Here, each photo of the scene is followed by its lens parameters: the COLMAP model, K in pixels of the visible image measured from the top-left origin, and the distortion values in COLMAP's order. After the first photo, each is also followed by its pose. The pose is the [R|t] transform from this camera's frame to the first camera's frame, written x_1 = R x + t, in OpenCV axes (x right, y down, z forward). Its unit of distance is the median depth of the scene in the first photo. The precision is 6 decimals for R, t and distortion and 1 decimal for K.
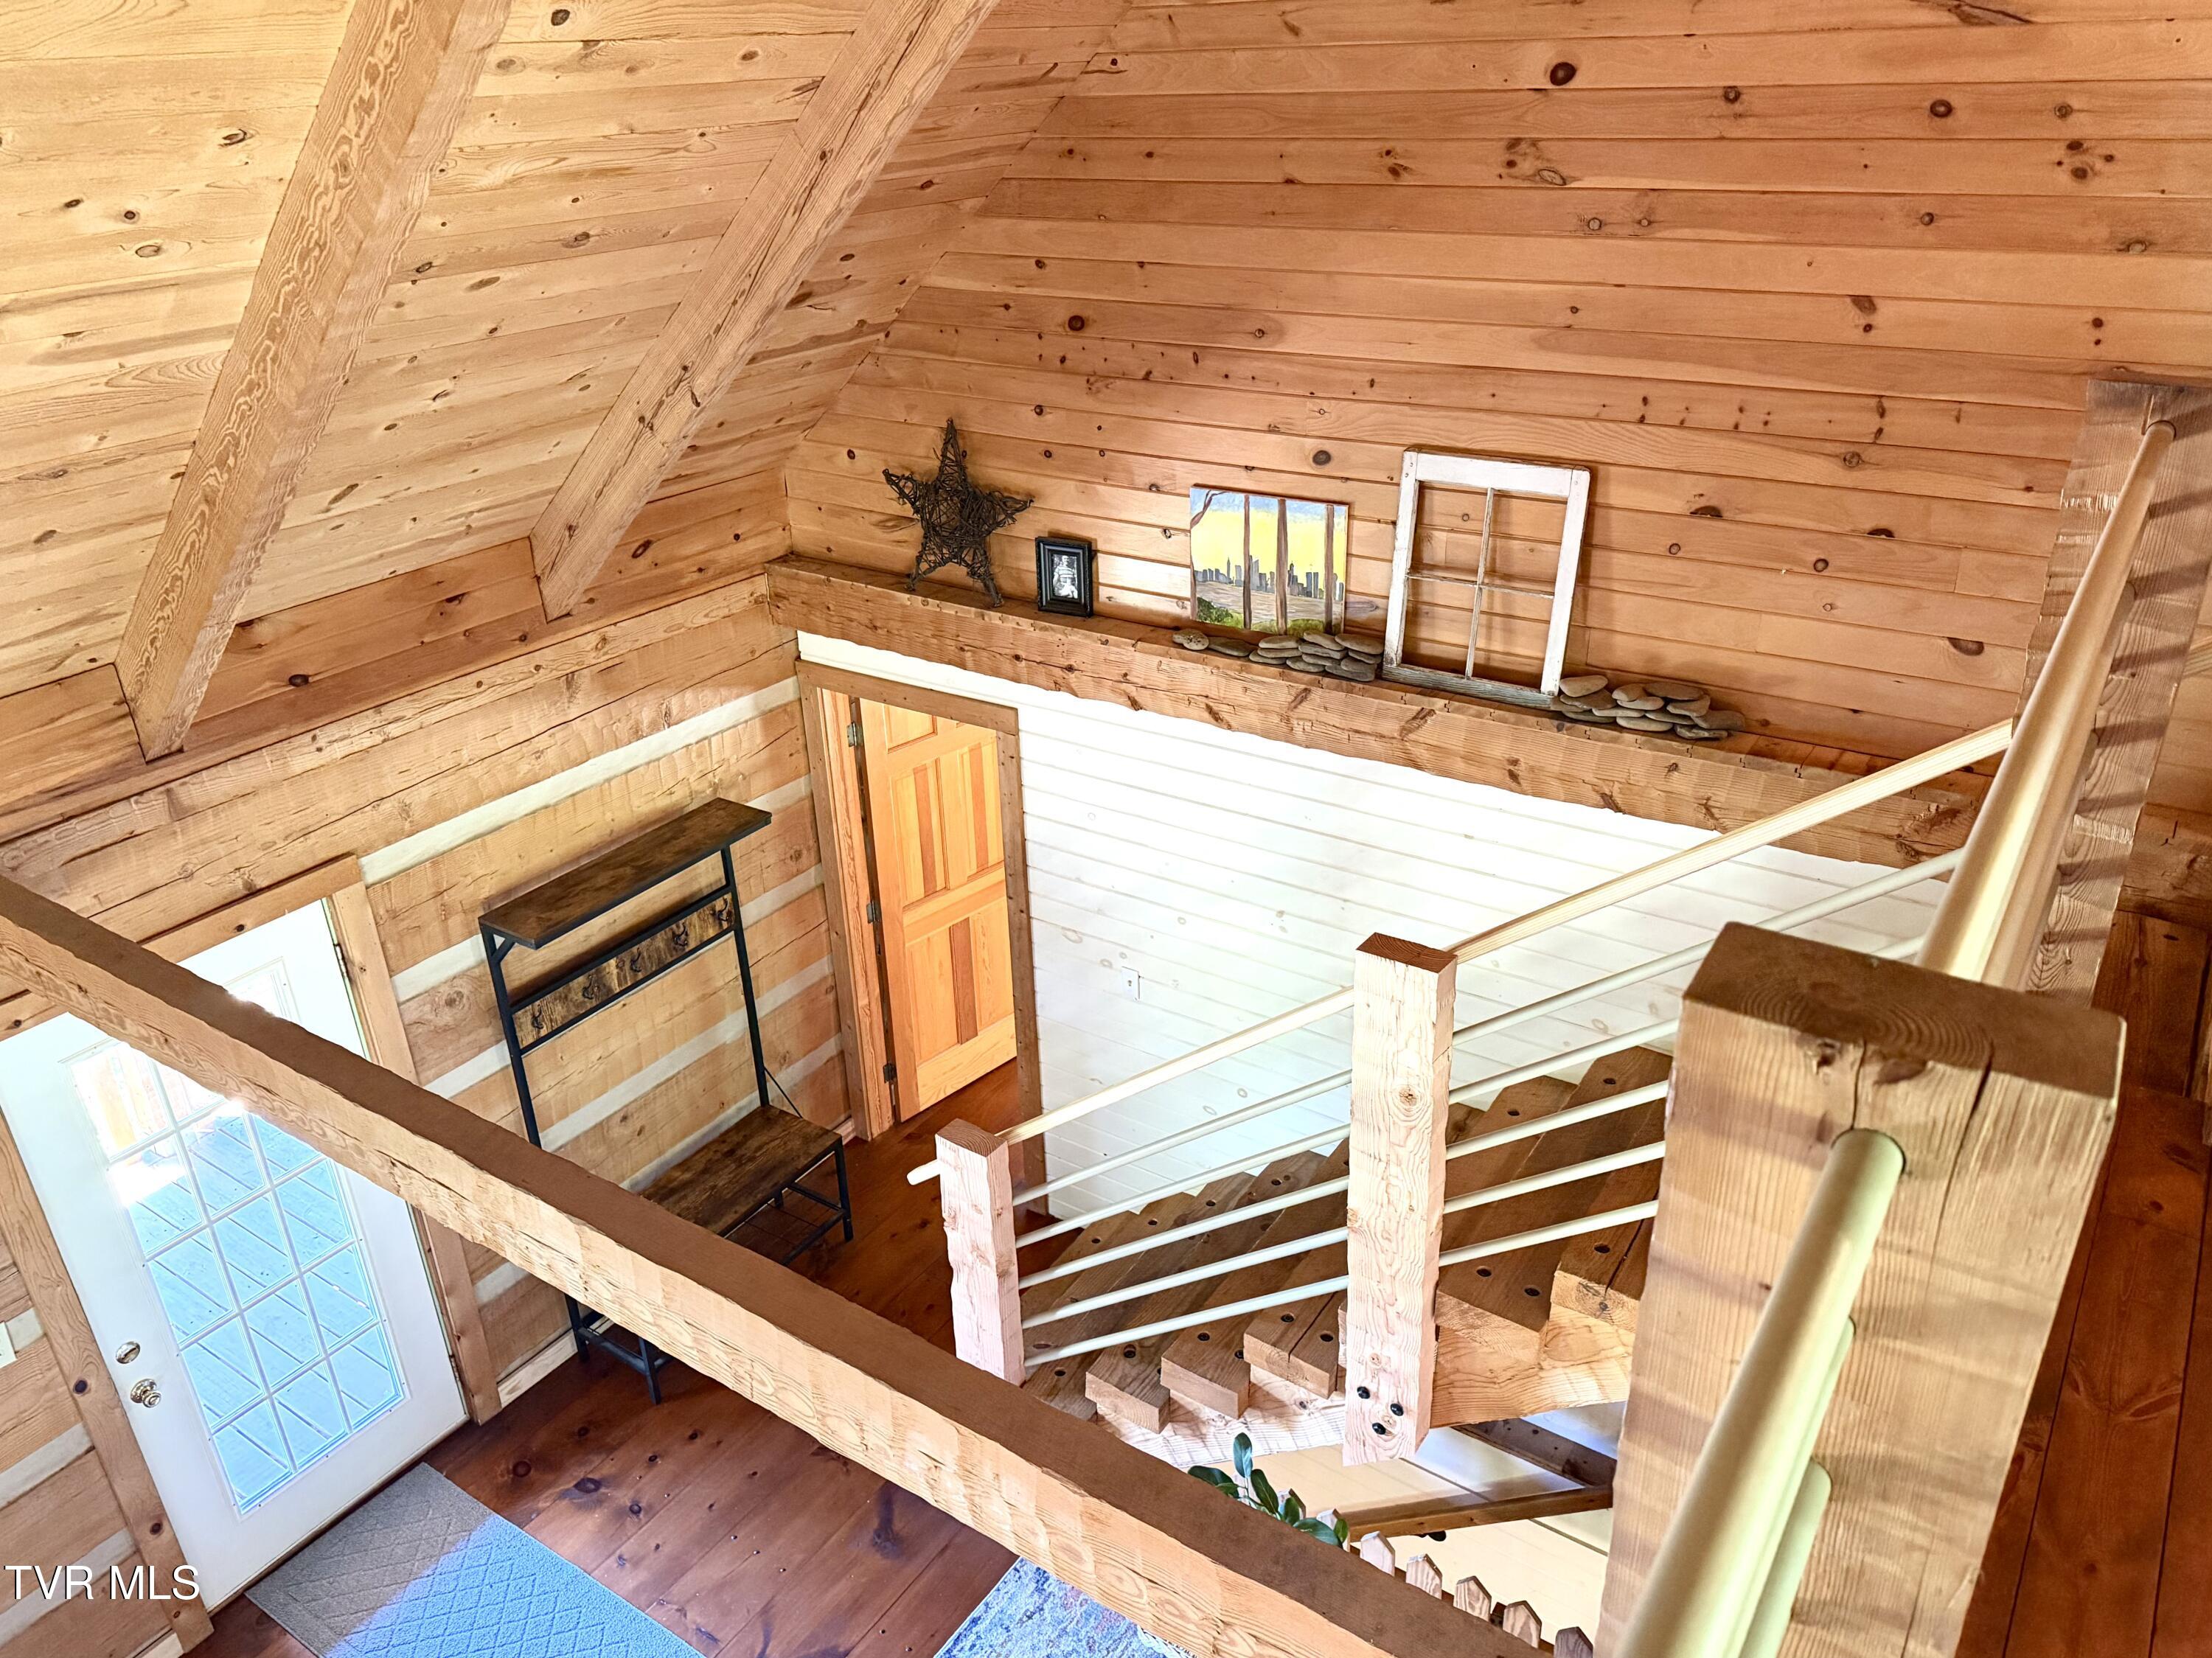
lens RADIAL K [[1576.3, 0, 1135.6], [0, 1576.3, 815.7], [0, 0, 1]] dist [0.066466, -0.086365]
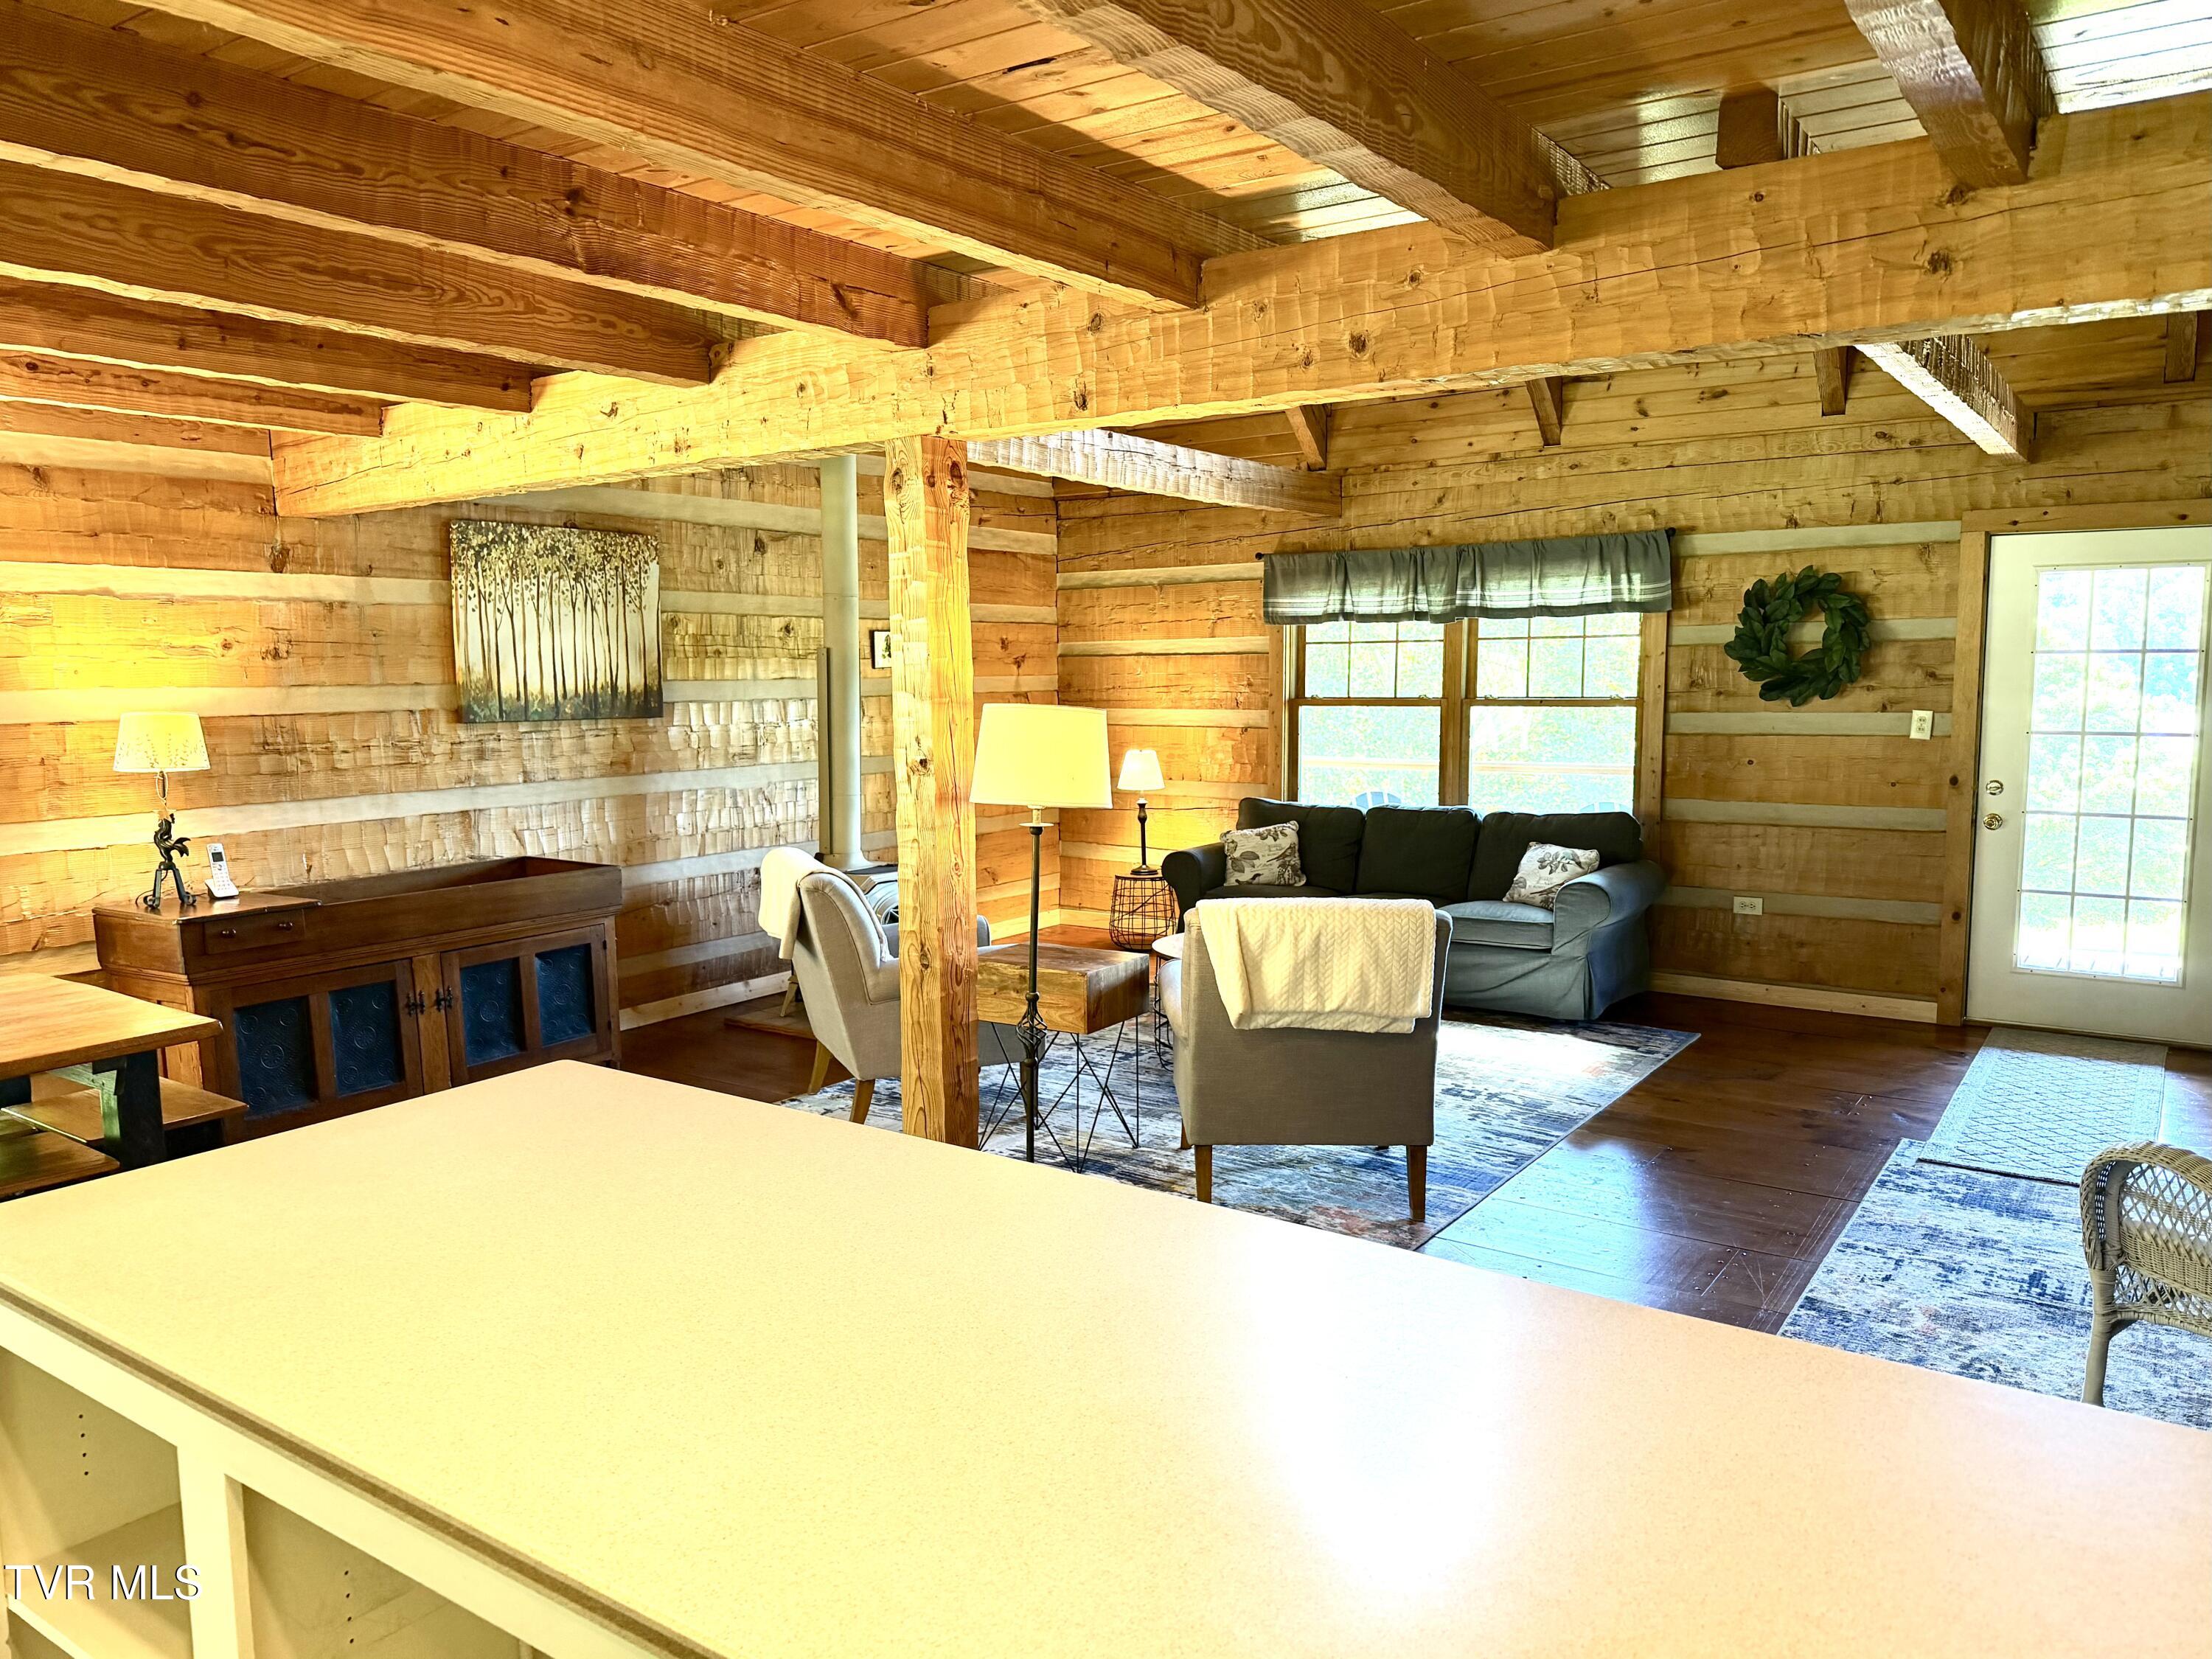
lens RADIAL K [[1576.4, 0, 1106.3], [0, 1576.4, 859.7], [0, 0, 1]] dist [0.066466, -0.086365]
pose [[-0.014091, 0.146491, -0.989112, 0.792710], [-0.432779, 0.890859, 0.138105, 0.494398], [0.901390, 0.430012, 0.050845, 0.171133]]
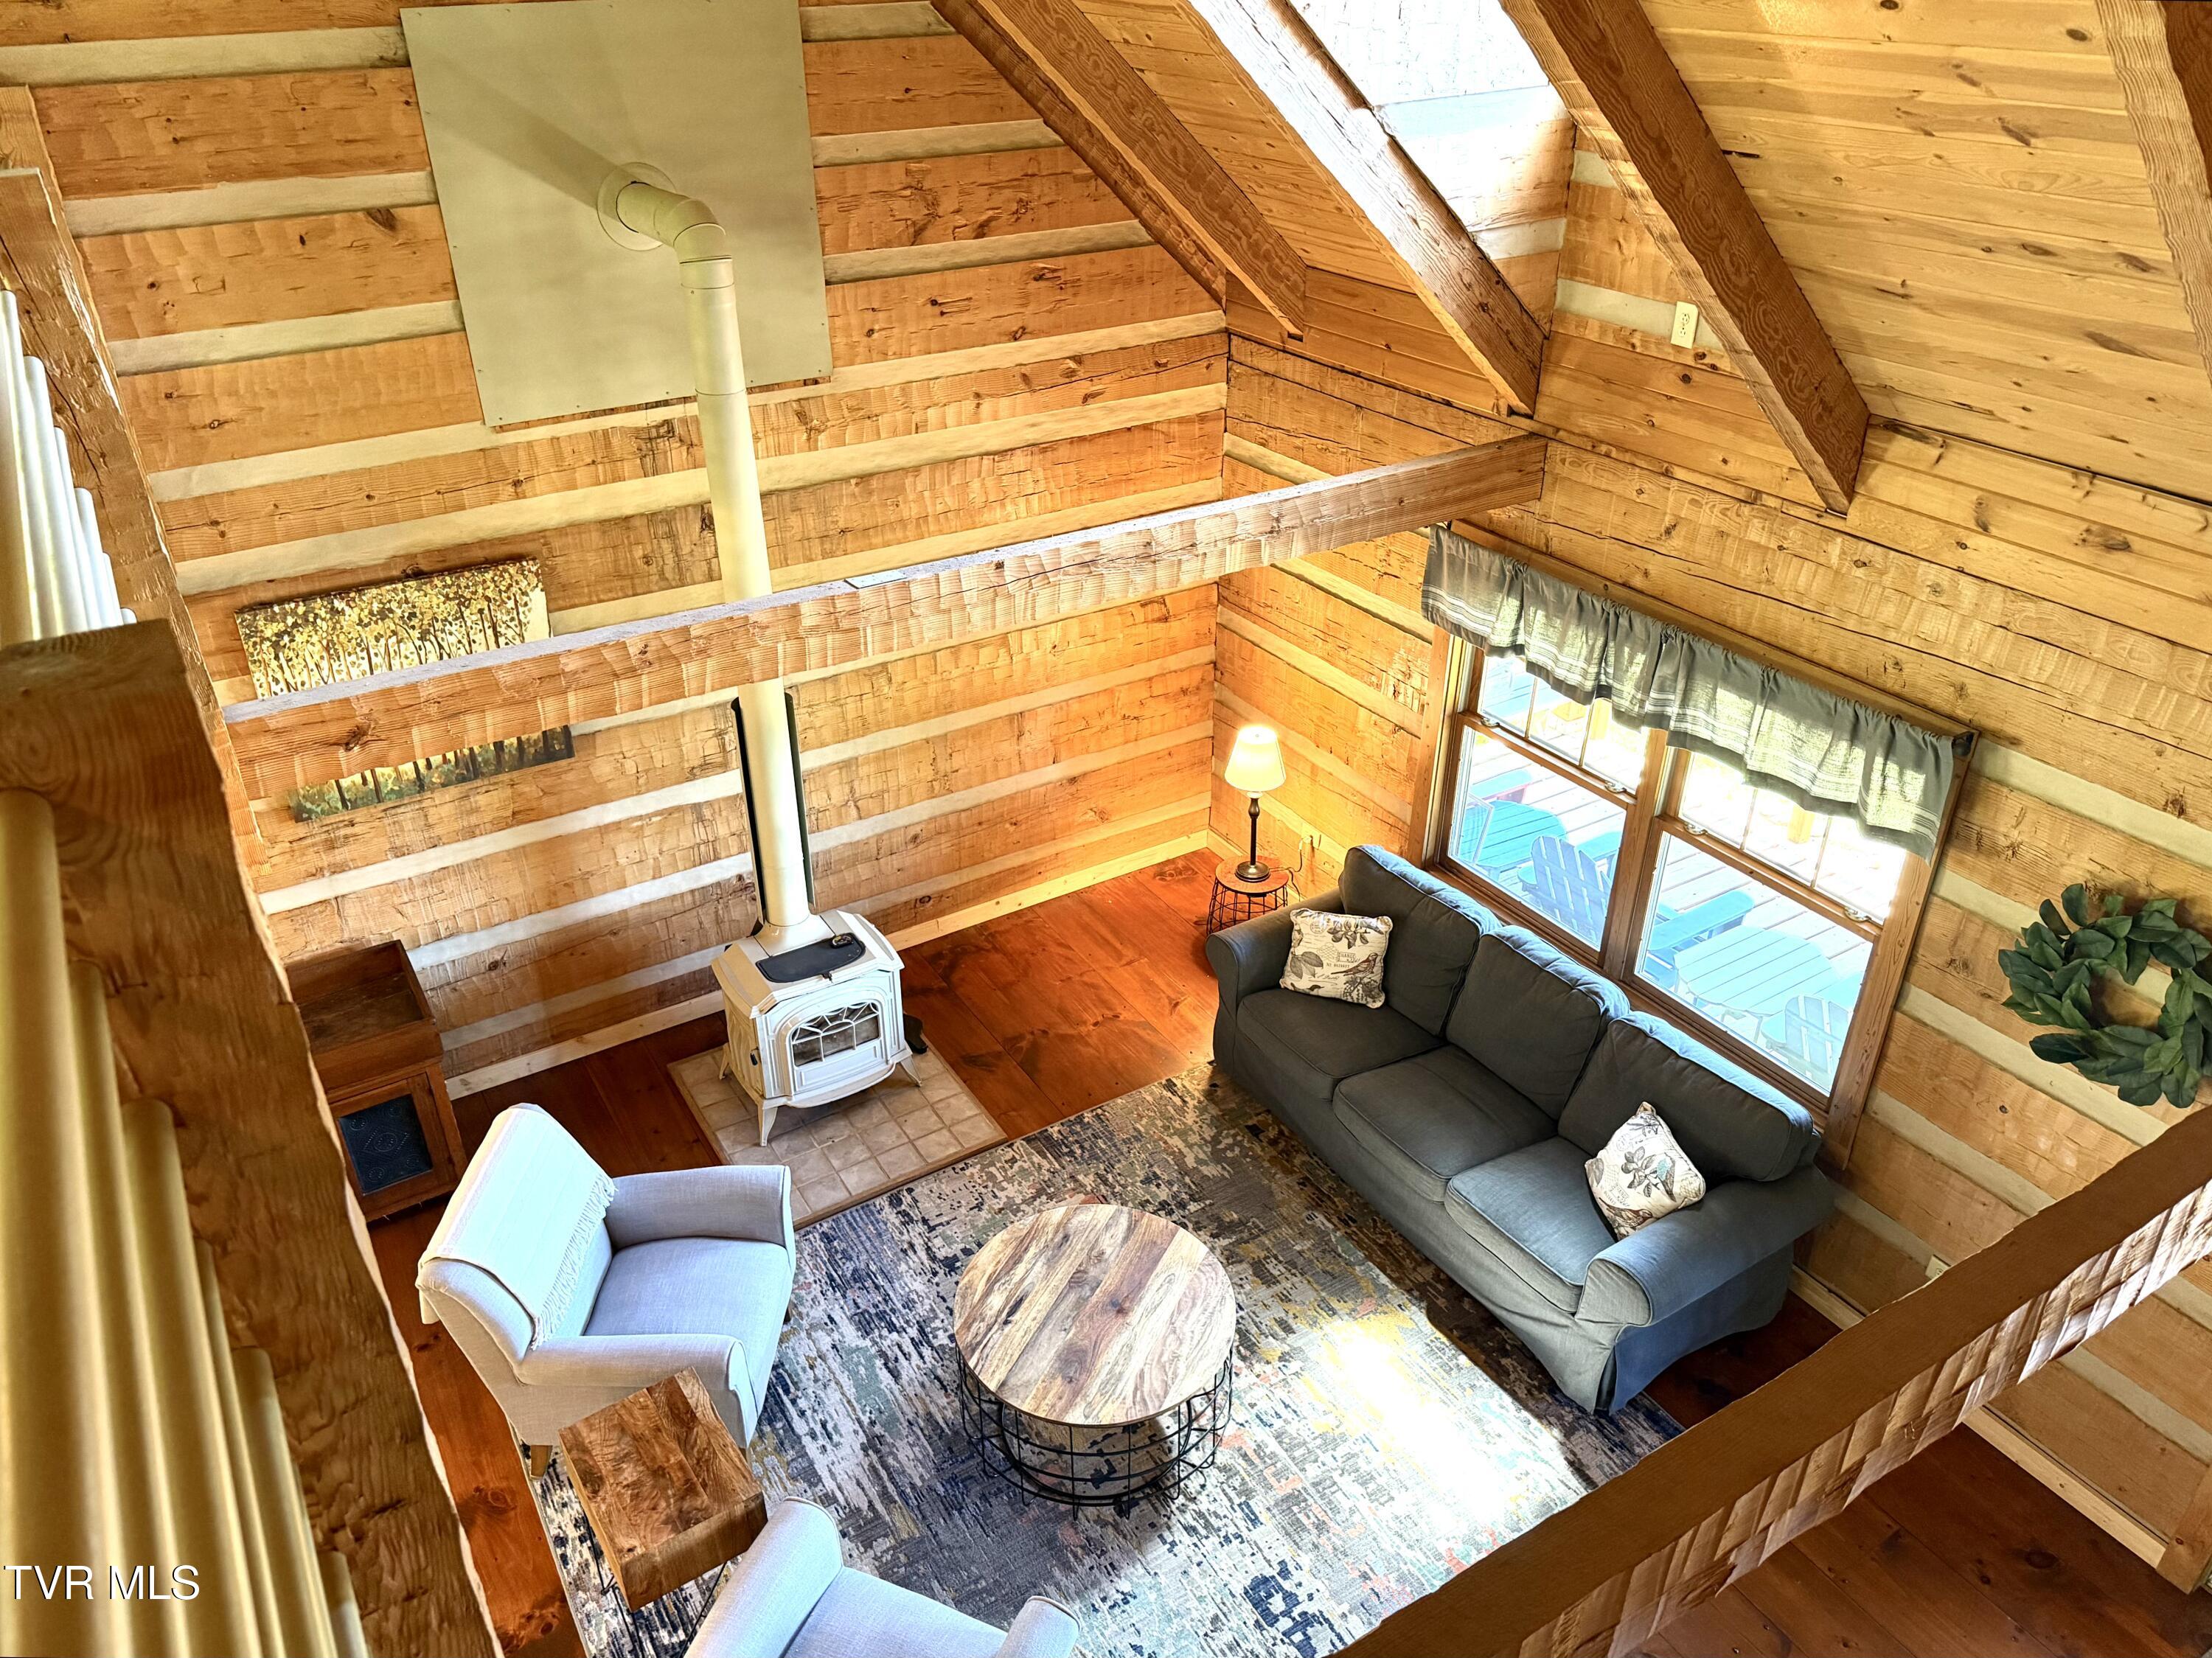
lens RADIAL K [[1576.3, 0, 1109.3], [0, 1576.3, 836.1], [0, 0, 1]] dist [0.066466, -0.086365]
pose [[-0.414005, 0.488103, -0.768346, 0.176096], [-0.387137, 0.669525, 0.633925, -0.128382], [0.823848, 0.559903, -0.088224, 0.304900]]
